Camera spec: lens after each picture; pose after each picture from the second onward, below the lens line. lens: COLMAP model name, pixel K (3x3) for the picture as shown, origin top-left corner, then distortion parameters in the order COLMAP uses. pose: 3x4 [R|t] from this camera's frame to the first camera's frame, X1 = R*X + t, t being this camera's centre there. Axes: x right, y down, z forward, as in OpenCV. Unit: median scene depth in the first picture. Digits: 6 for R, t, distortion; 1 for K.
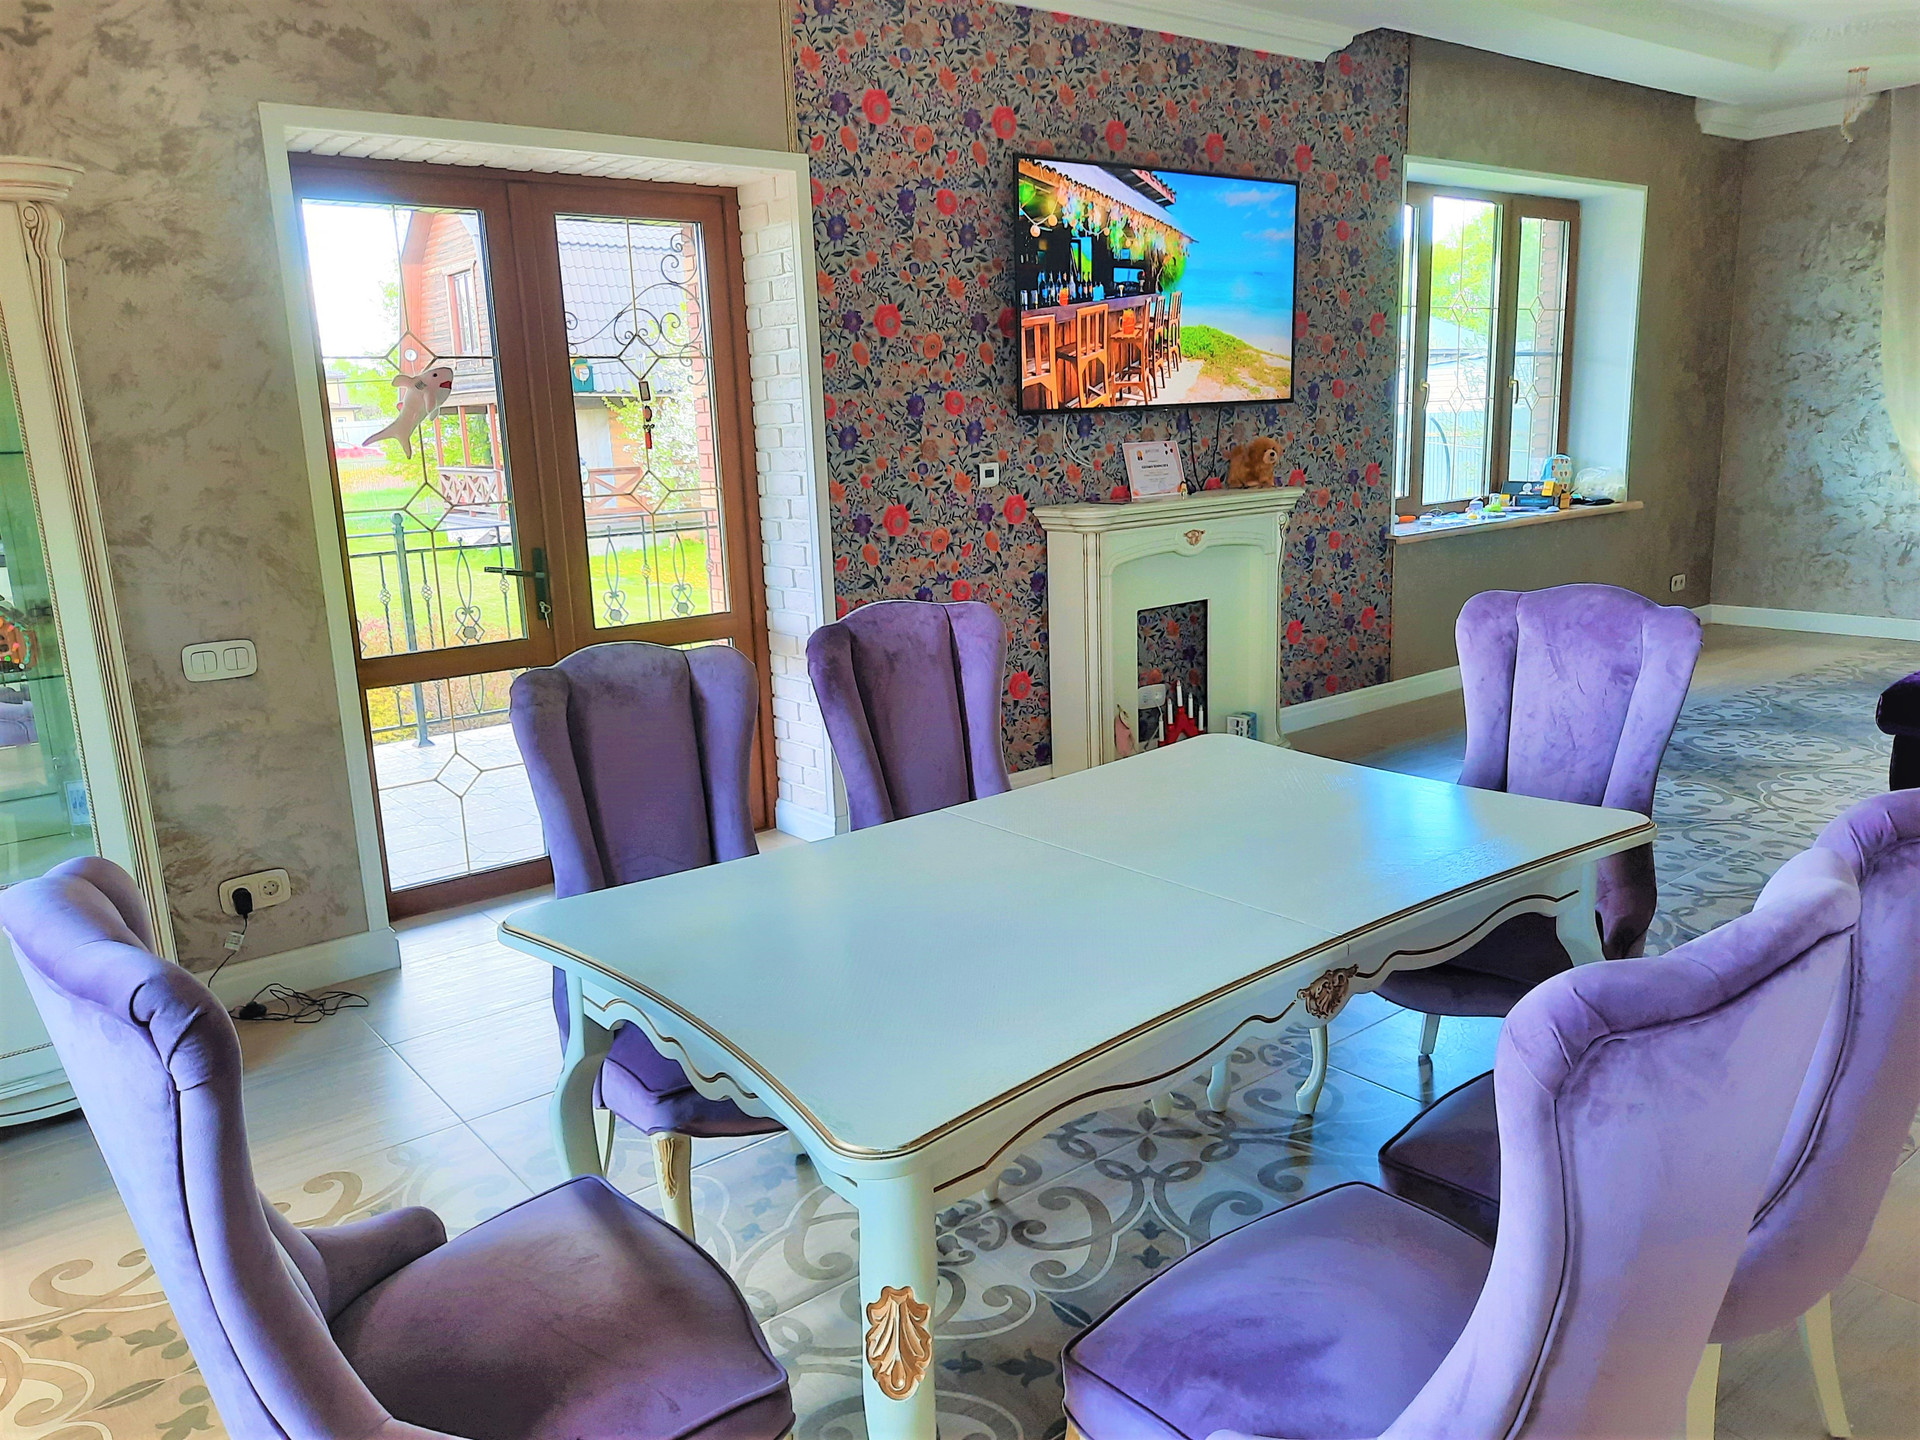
lens RADIAL K [[1425.1, 0, 964.6], [0, 1425.1, 731.4], [0, 0, 1]] dist [0.006849, 0.002959]
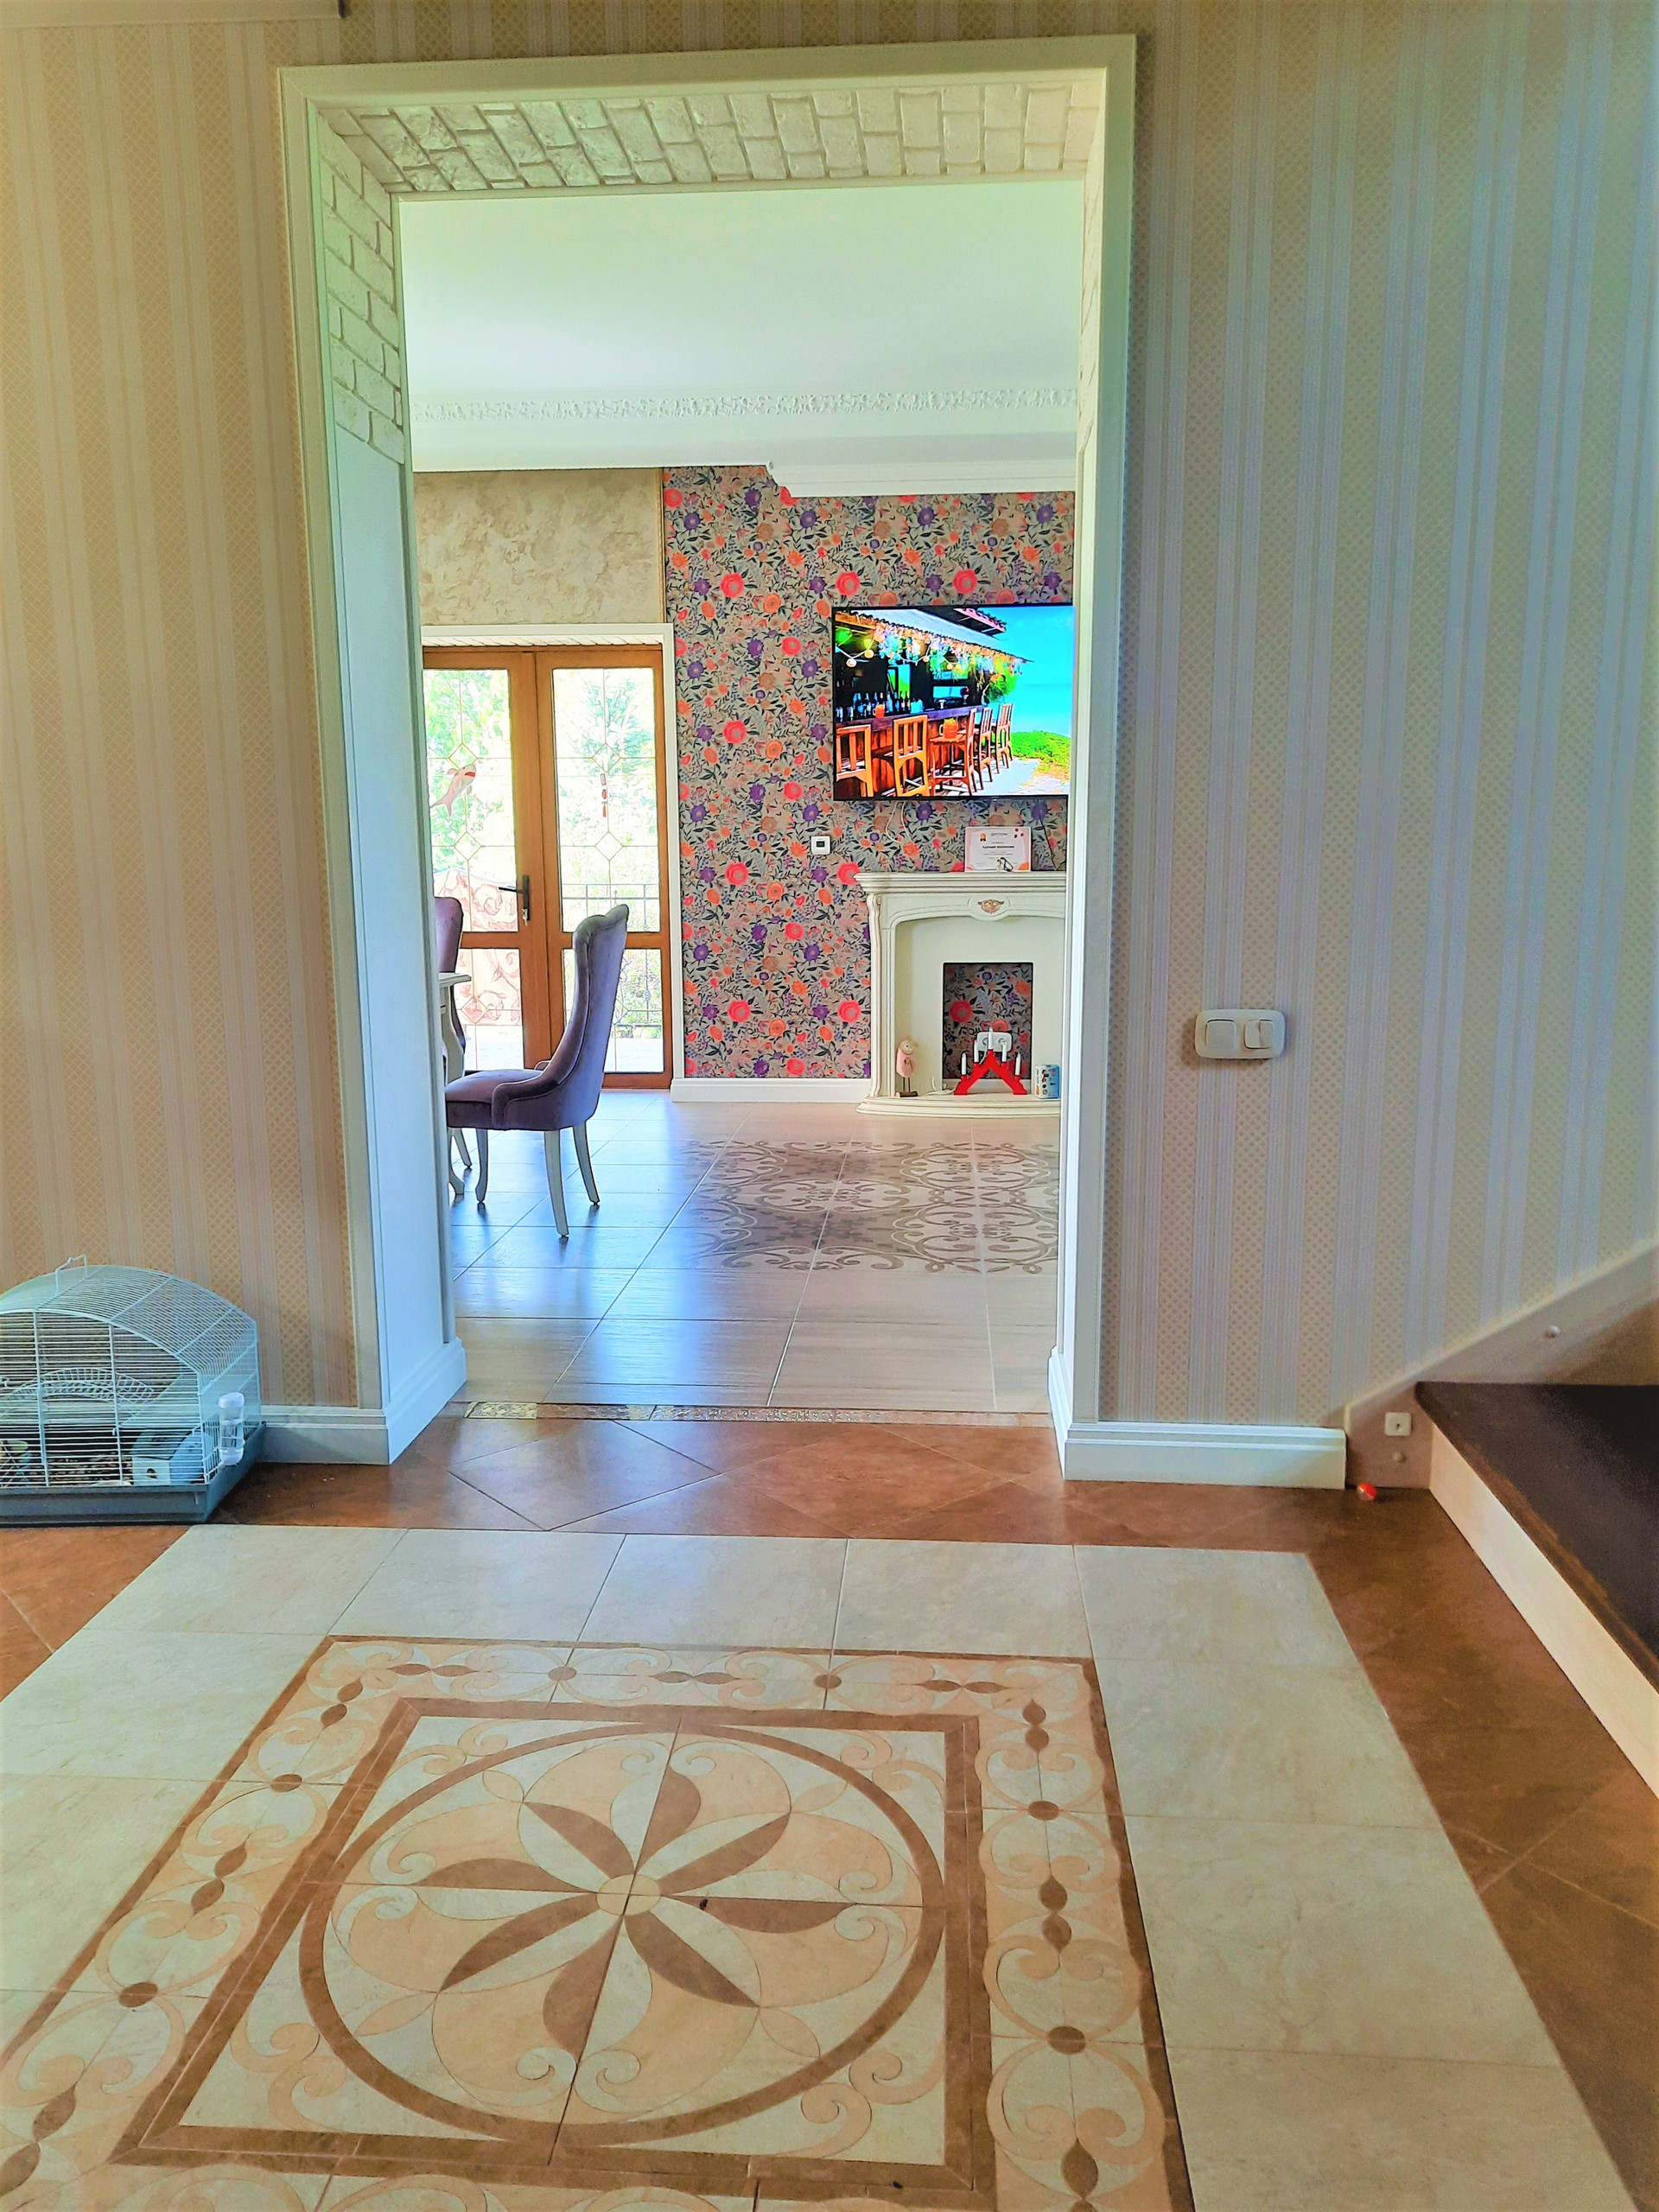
lens RADIAL K [[1641.8, 0, 827.8], [0, 1641.8, 1097.9], [0, 0, 1]] dist [0.006849, 0.002959]
pose [[0.731605, 0.143963, -0.666355, 1.099248], [-0.169126, 0.985220, 0.027166, 0.008773], [0.660417, 0.092823, 0.745139, -0.111188]]
